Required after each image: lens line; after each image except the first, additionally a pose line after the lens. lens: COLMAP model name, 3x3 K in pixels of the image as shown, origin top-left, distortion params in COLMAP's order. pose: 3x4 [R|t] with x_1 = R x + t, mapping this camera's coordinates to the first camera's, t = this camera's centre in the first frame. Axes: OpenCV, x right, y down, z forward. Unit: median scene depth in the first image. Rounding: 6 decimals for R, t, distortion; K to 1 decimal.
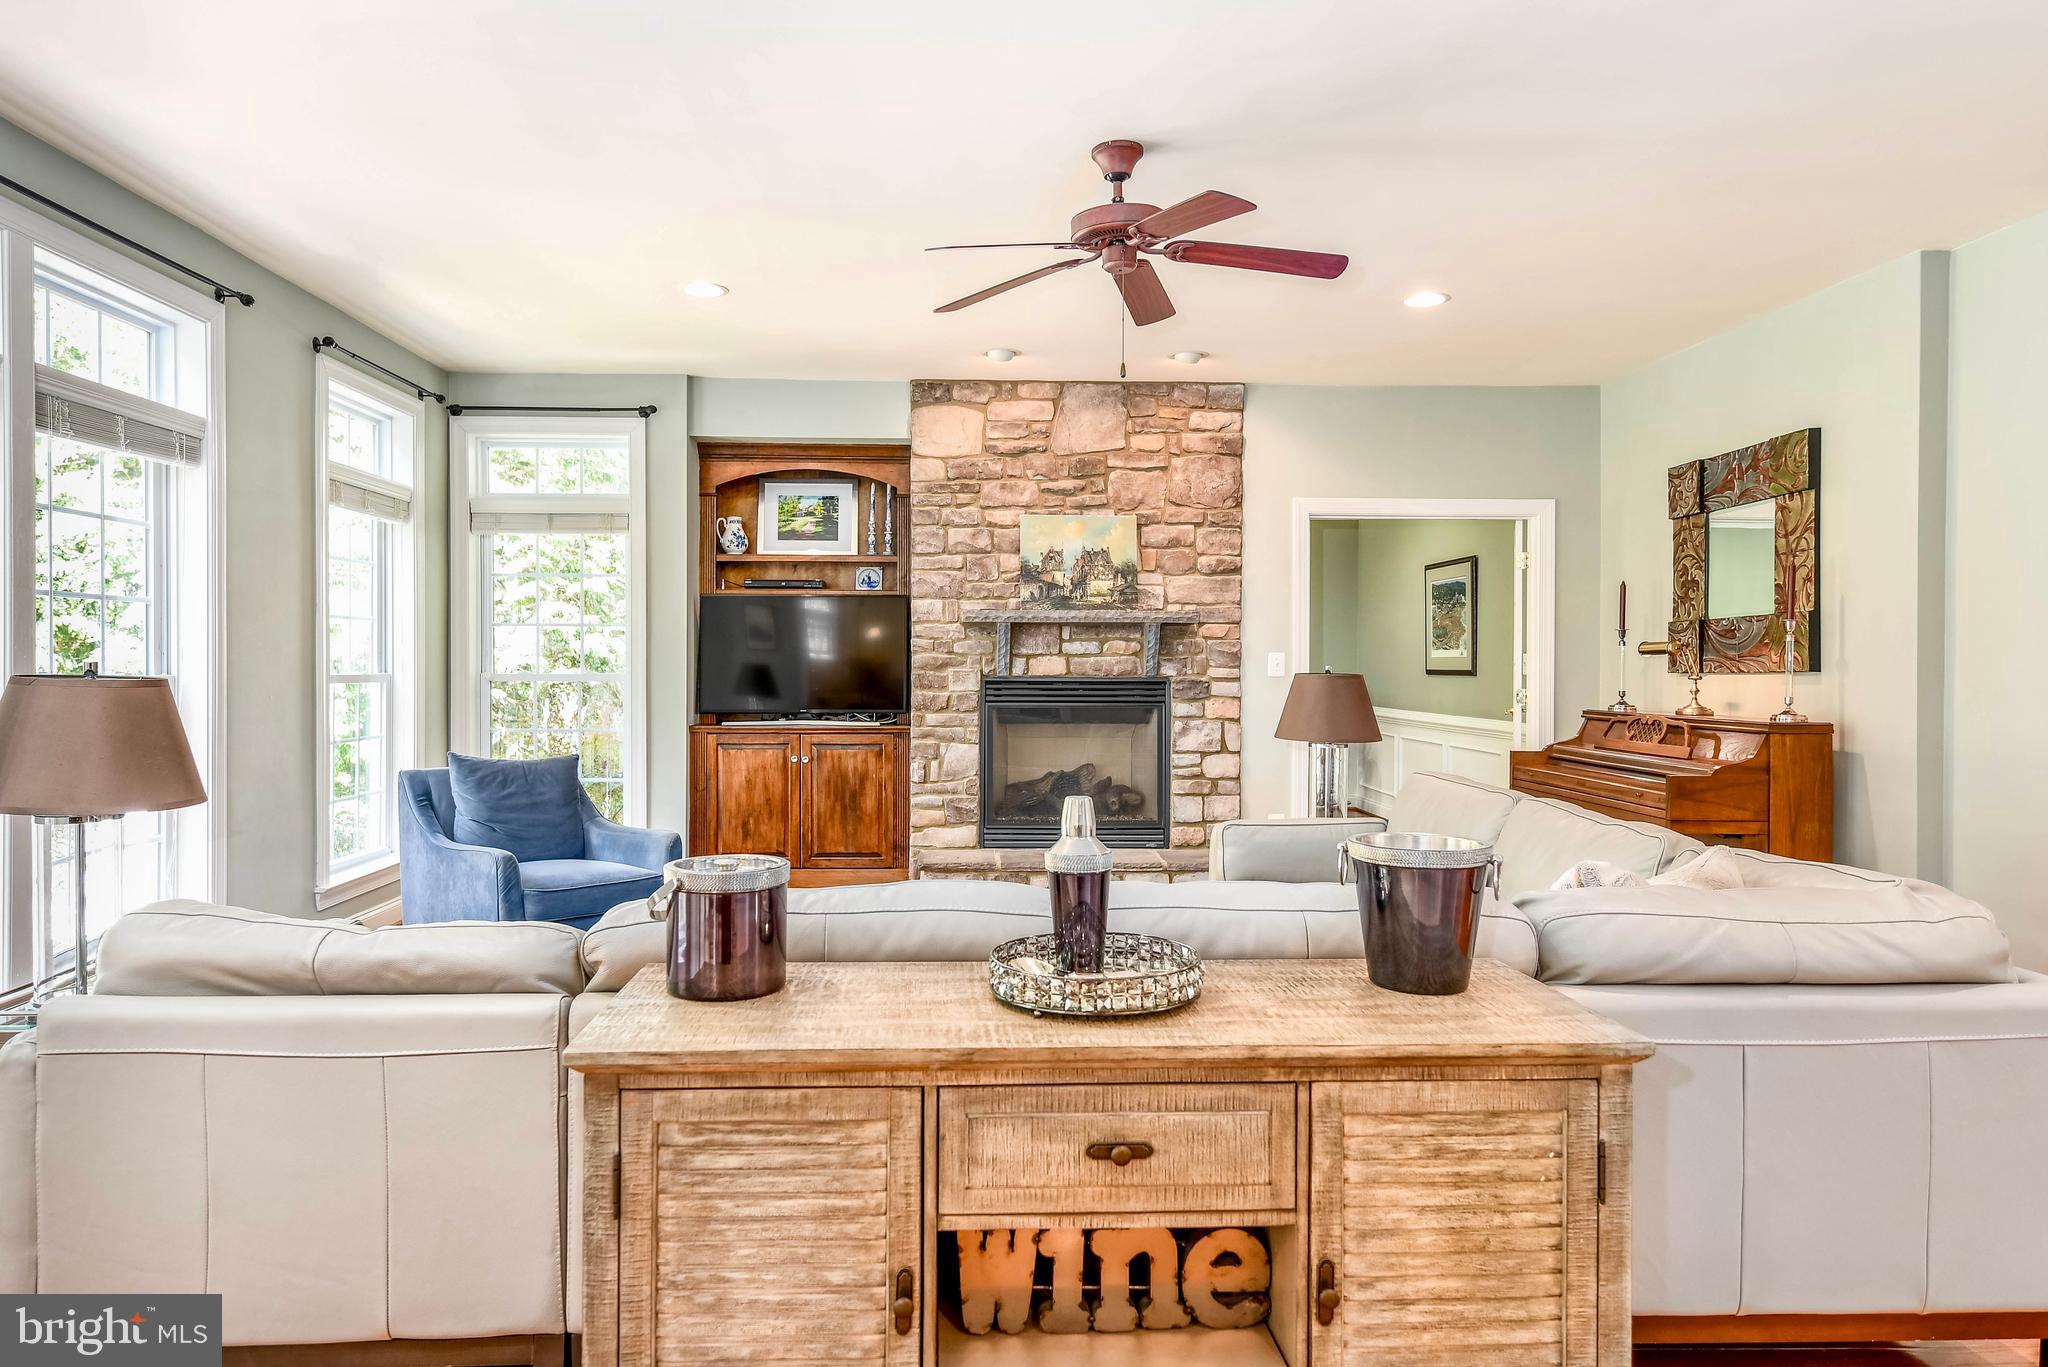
lens RADIAL K [[1247.1, 0, 1003.2], [0, 1247.1, 680.8], [0, 0, 1]] dist [0.005441, -0.004059]
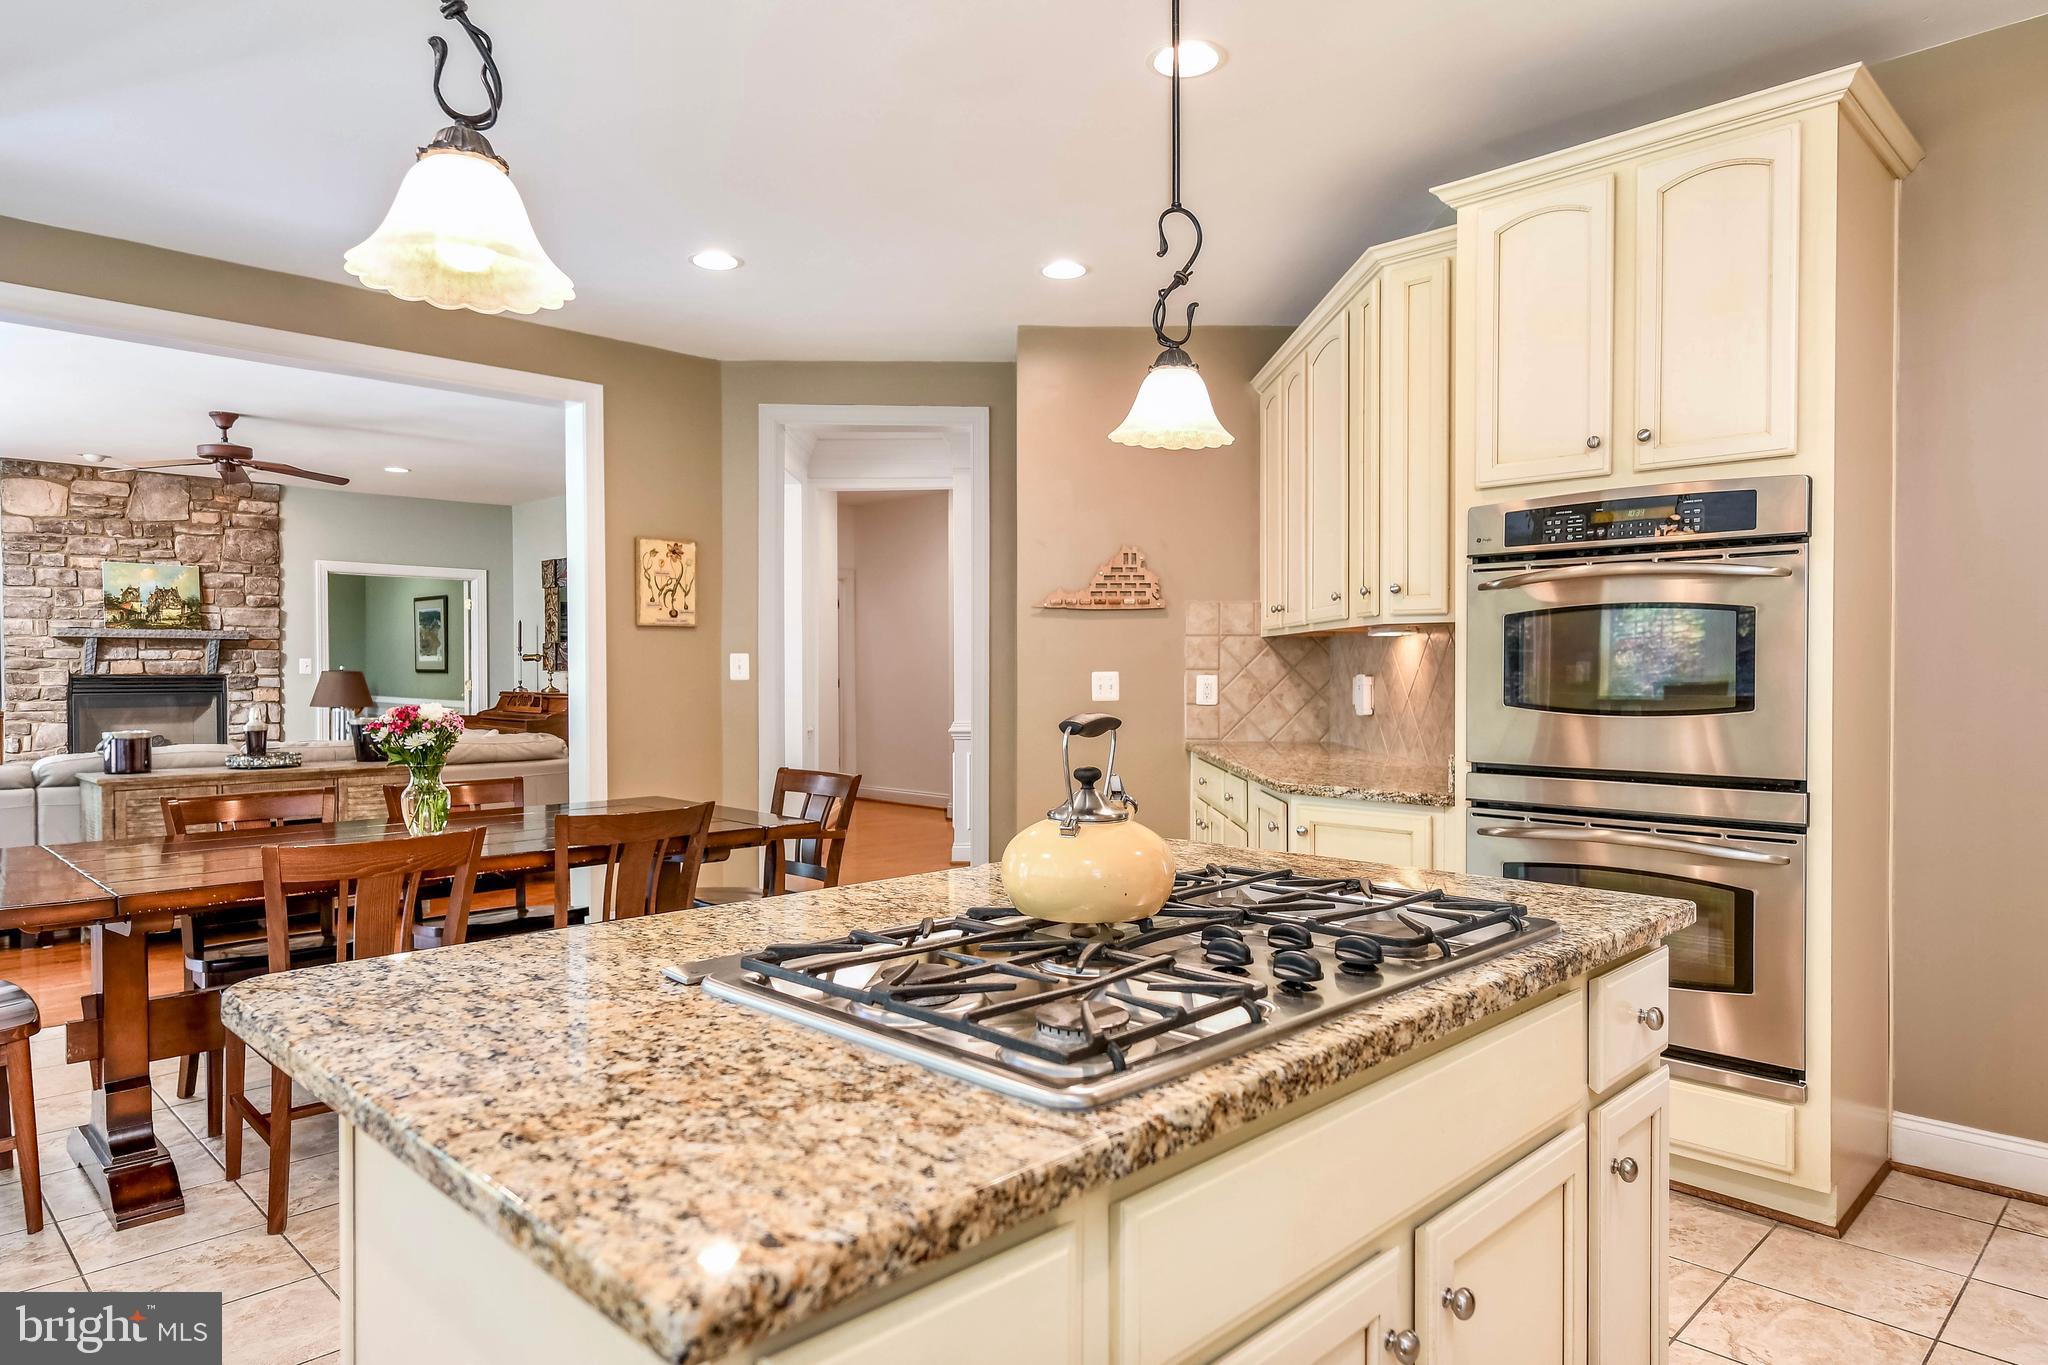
lens RADIAL K [[1257.1, 0, 1017.6], [0, 1257.1, 688.9], [0, 0, 1]] dist [0.015553, 0.001530]
pose [[0.735455, -0.014541, 0.677418, -0.200114], [0.010311, 0.999894, 0.010269, 0.008753], [-0.677496, -0.000568, 0.735527, -0.776325]]
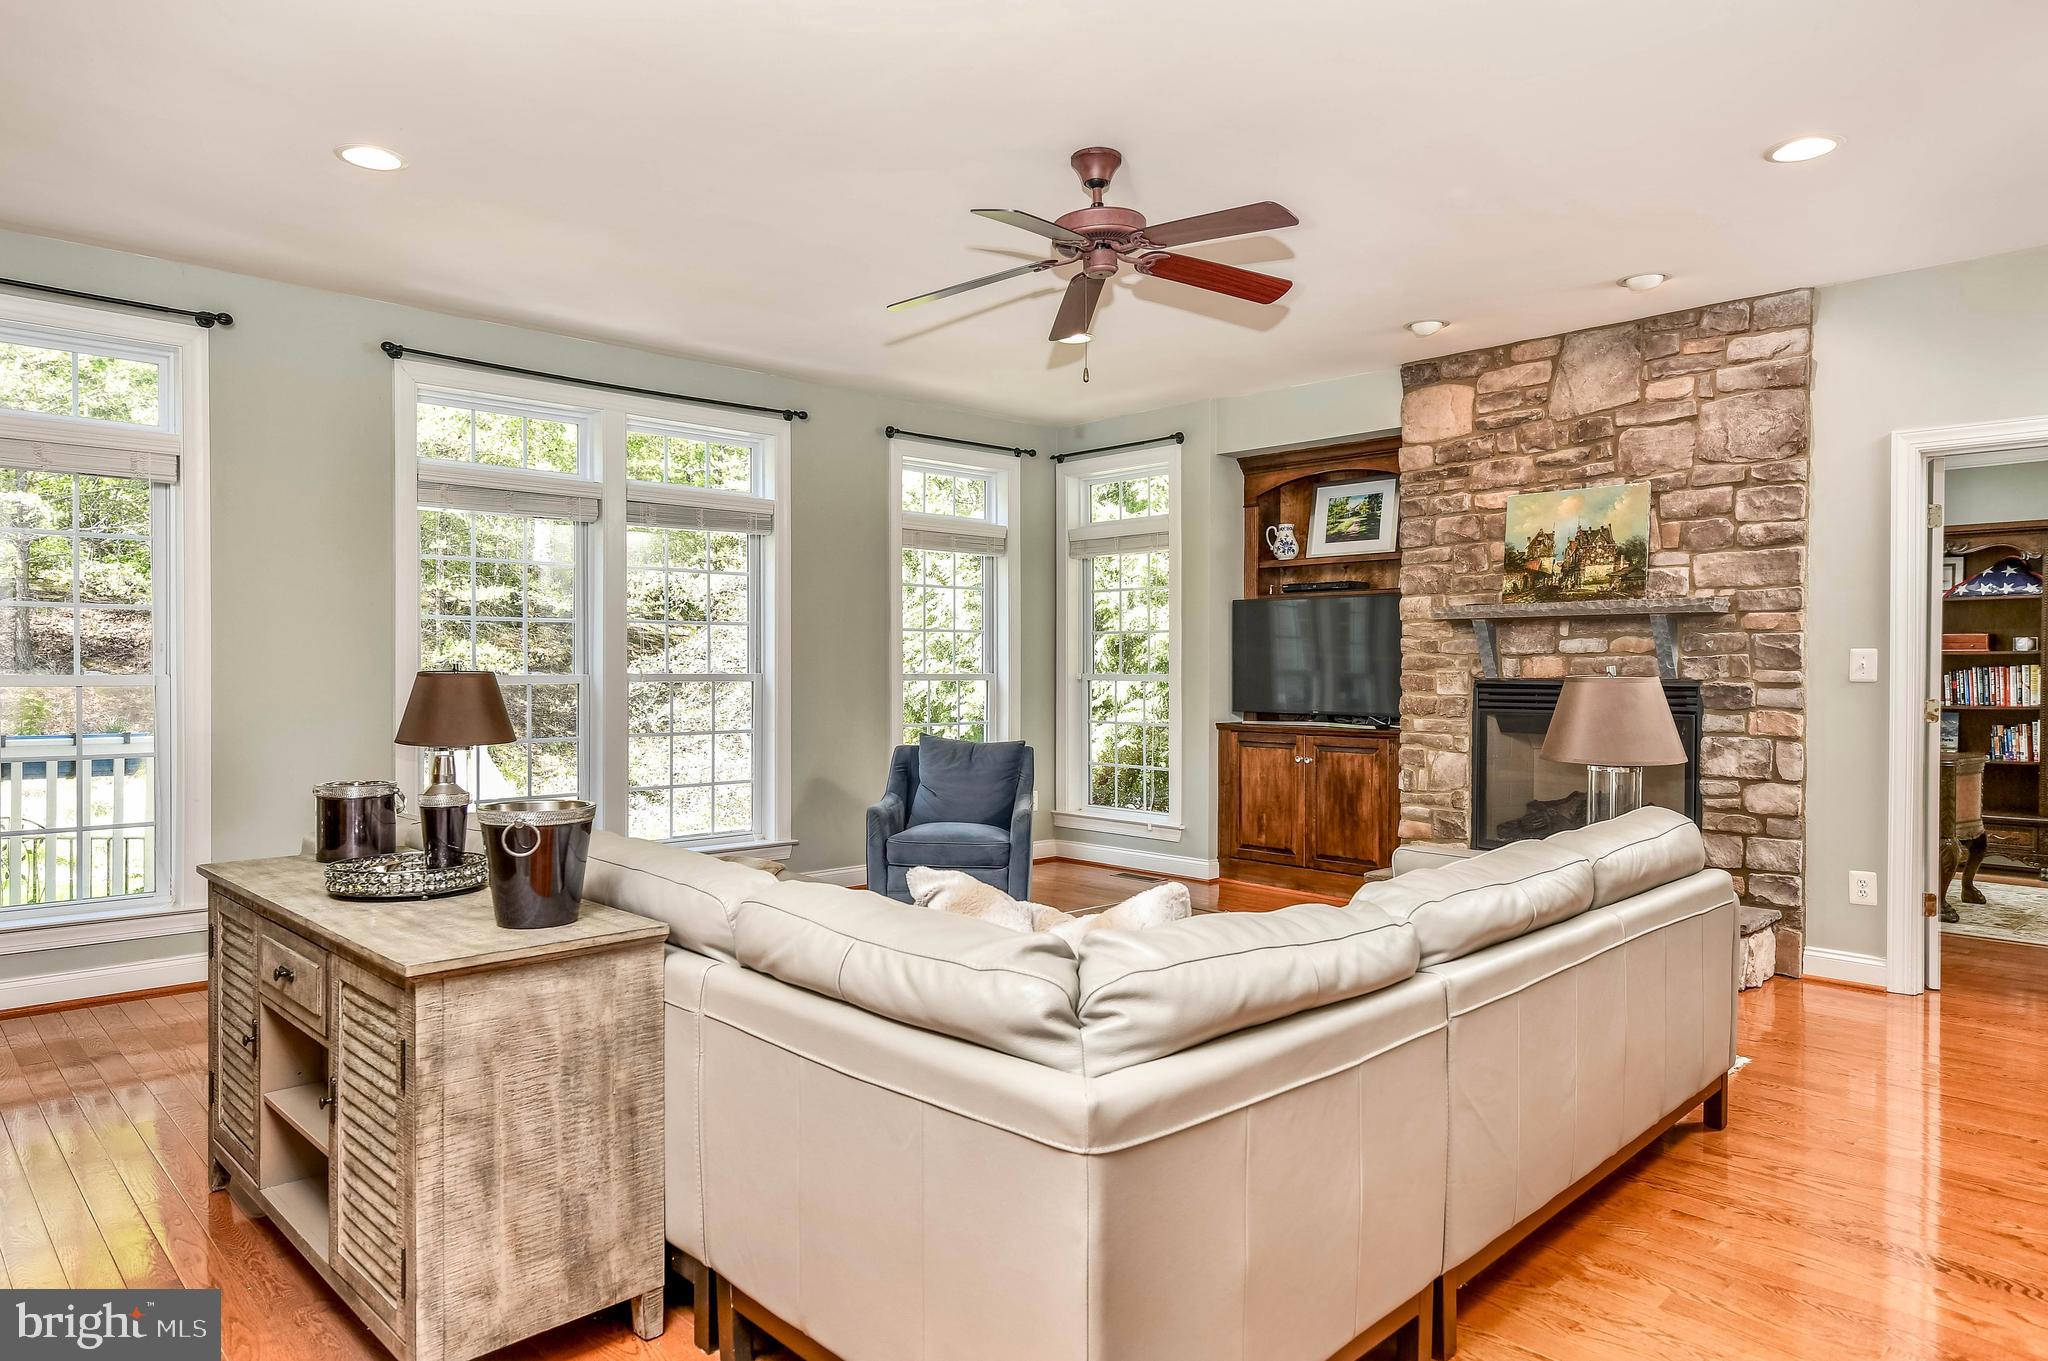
lens RADIAL K [[1247.1, 0, 1003.2], [0, 1247.1, 677.8], [0, 0, 1]] dist [0.005441, -0.004059]
pose [[0.662653, 0.005895, -0.748904, 0.435348], [-0.009962, 0.999950, -0.000944, -0.000112], [0.748861, 0.008086, 0.662678, 0.147696]]
